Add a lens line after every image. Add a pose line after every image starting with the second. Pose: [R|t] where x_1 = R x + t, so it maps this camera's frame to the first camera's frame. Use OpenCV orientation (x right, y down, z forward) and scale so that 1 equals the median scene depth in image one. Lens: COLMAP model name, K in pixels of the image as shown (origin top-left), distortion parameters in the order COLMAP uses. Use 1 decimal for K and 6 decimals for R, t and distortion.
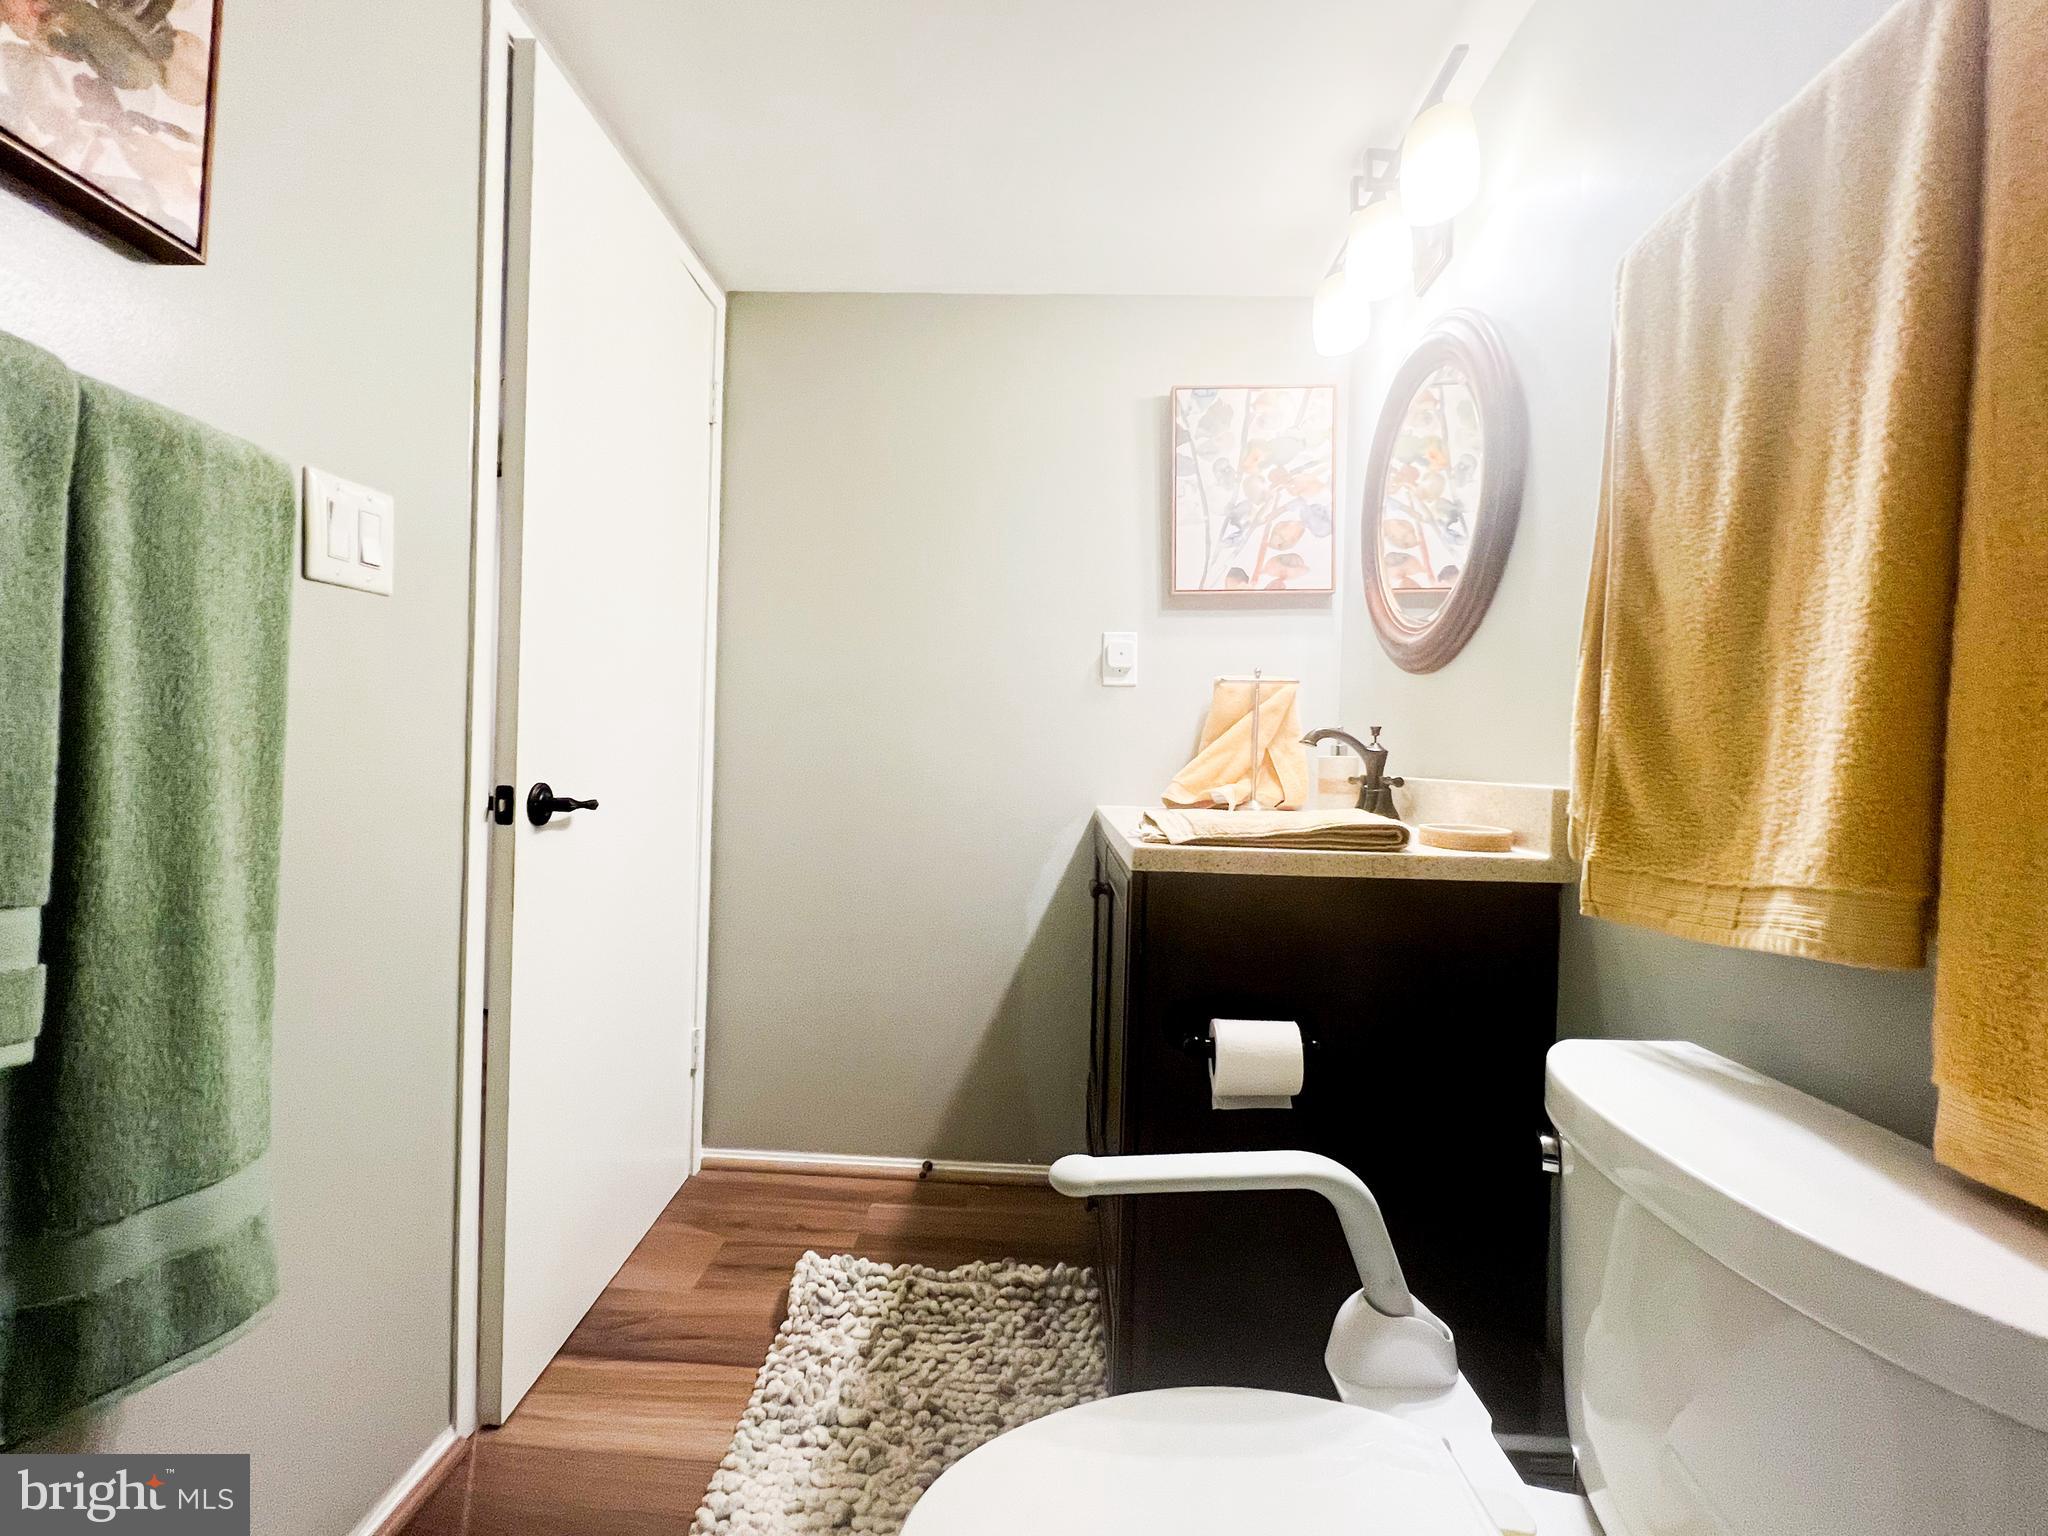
lens RADIAL K [[819.7, 0, 1039.9], [0, 819.7, 760.9], [0, 0, 1]] dist [-0.000332, 0.000627]
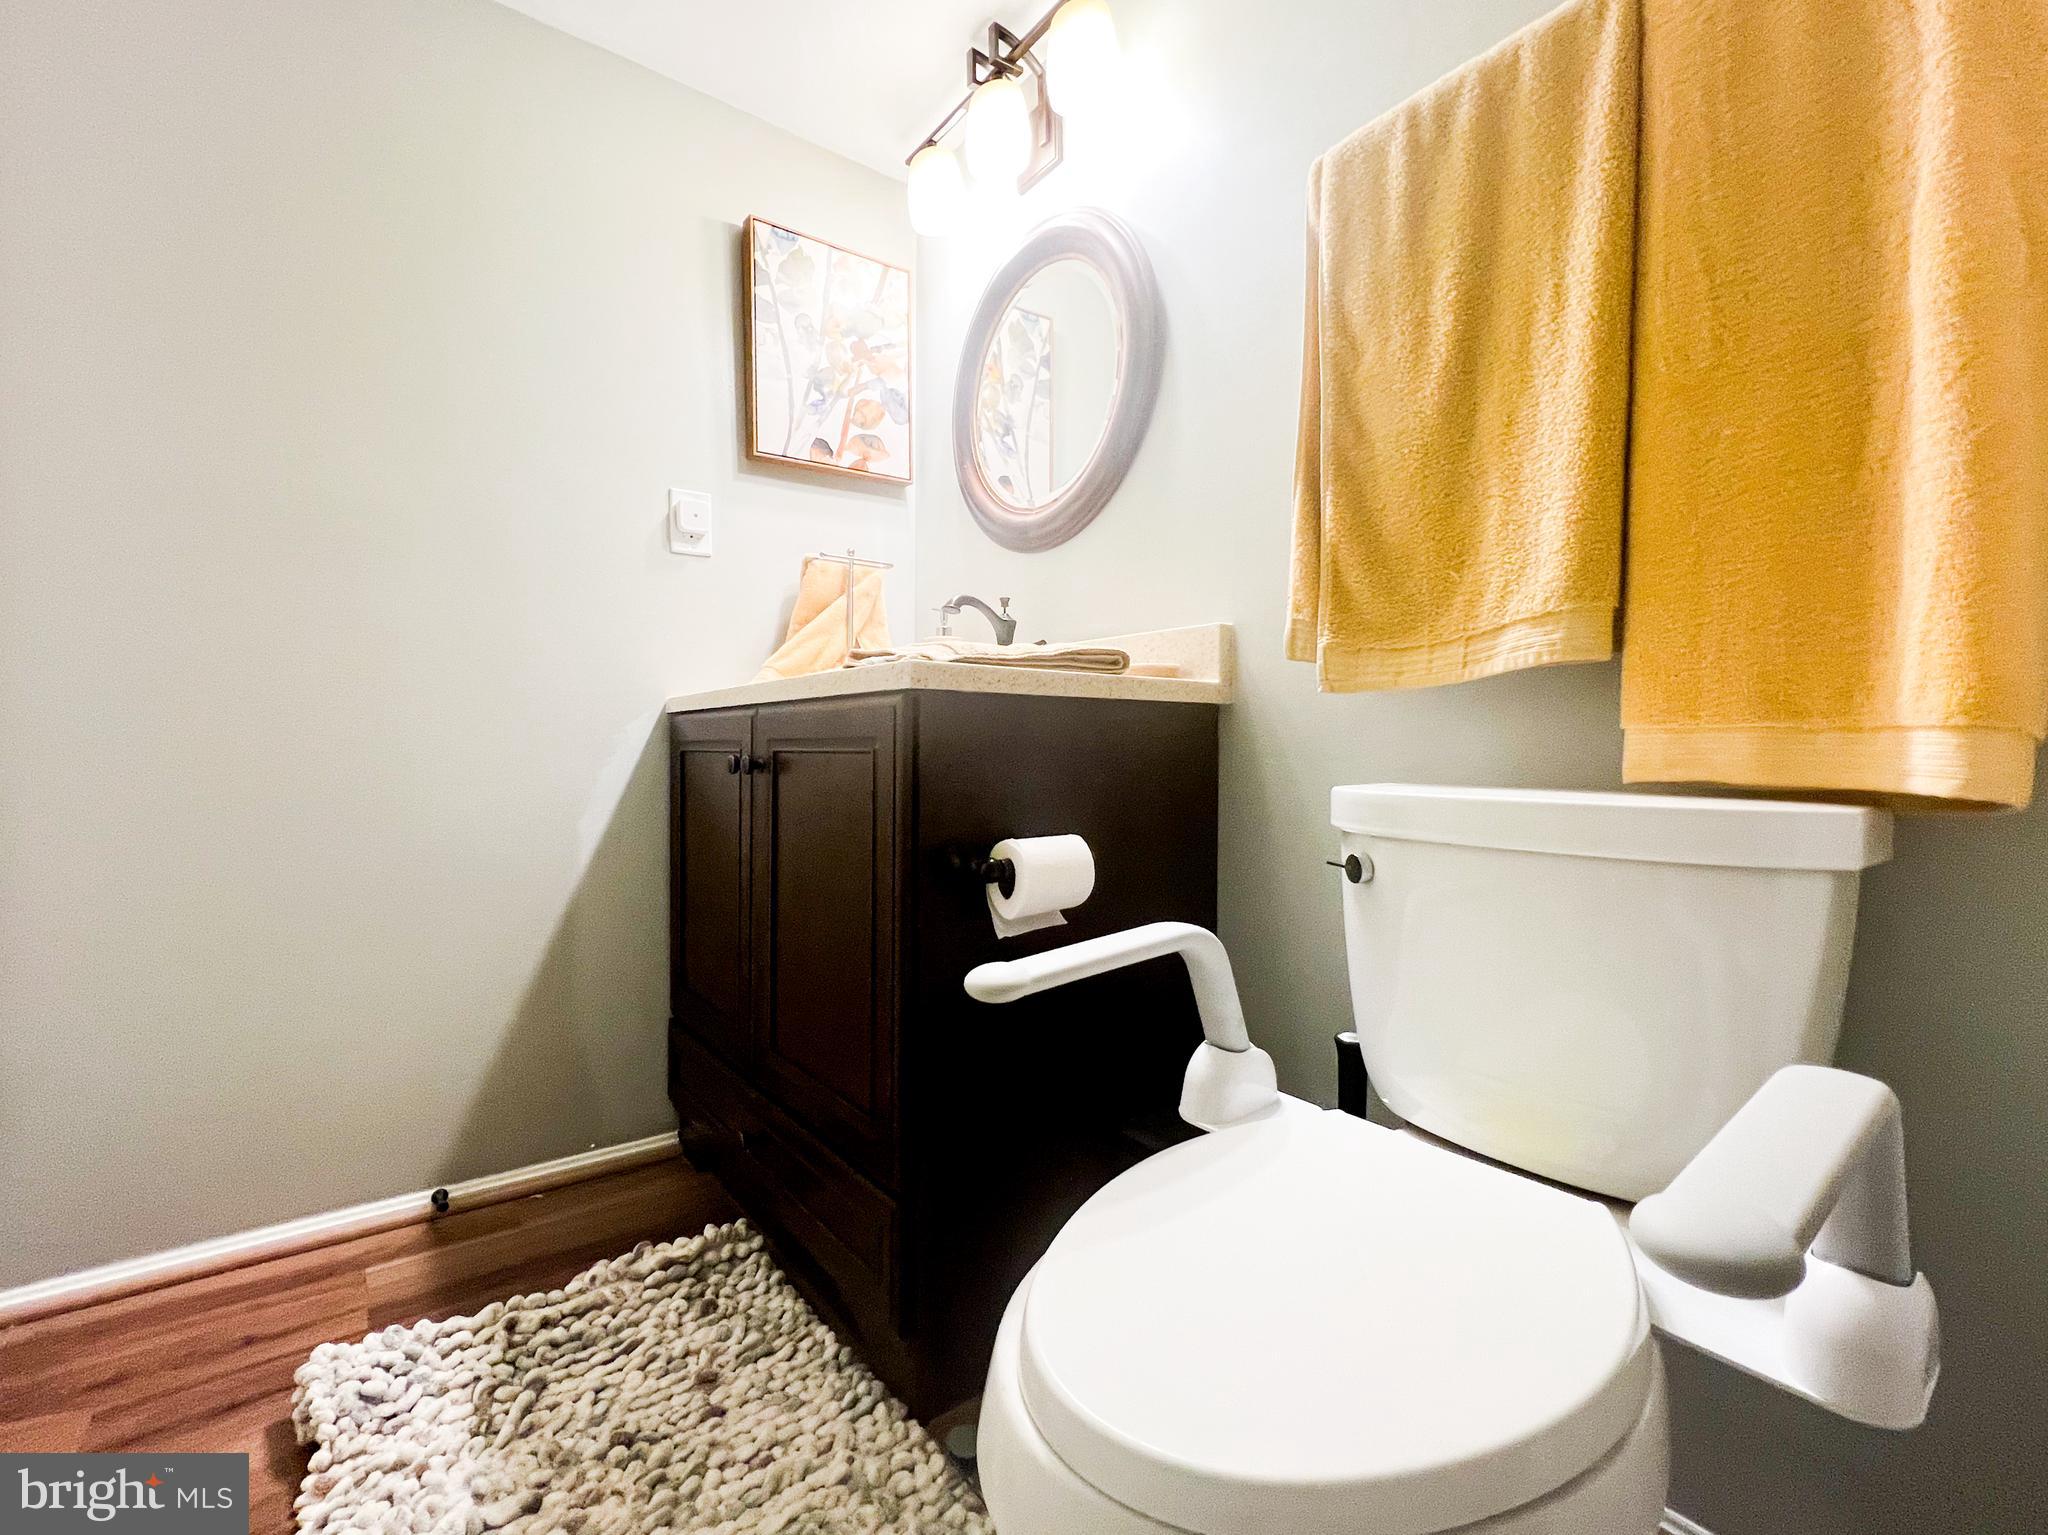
lens RADIAL K [[858.4, 0, 984.8], [0, 858.4, 753.6], [0, 0, 1]] dist [-0.001634, 0.000887]
pose [[0.795358, -0.023505, 0.605684, -0.298118], [0.014825, 0.999703, 0.019328, 0.147735], [-0.605959, -0.006394, 0.795470, 0.176472]]
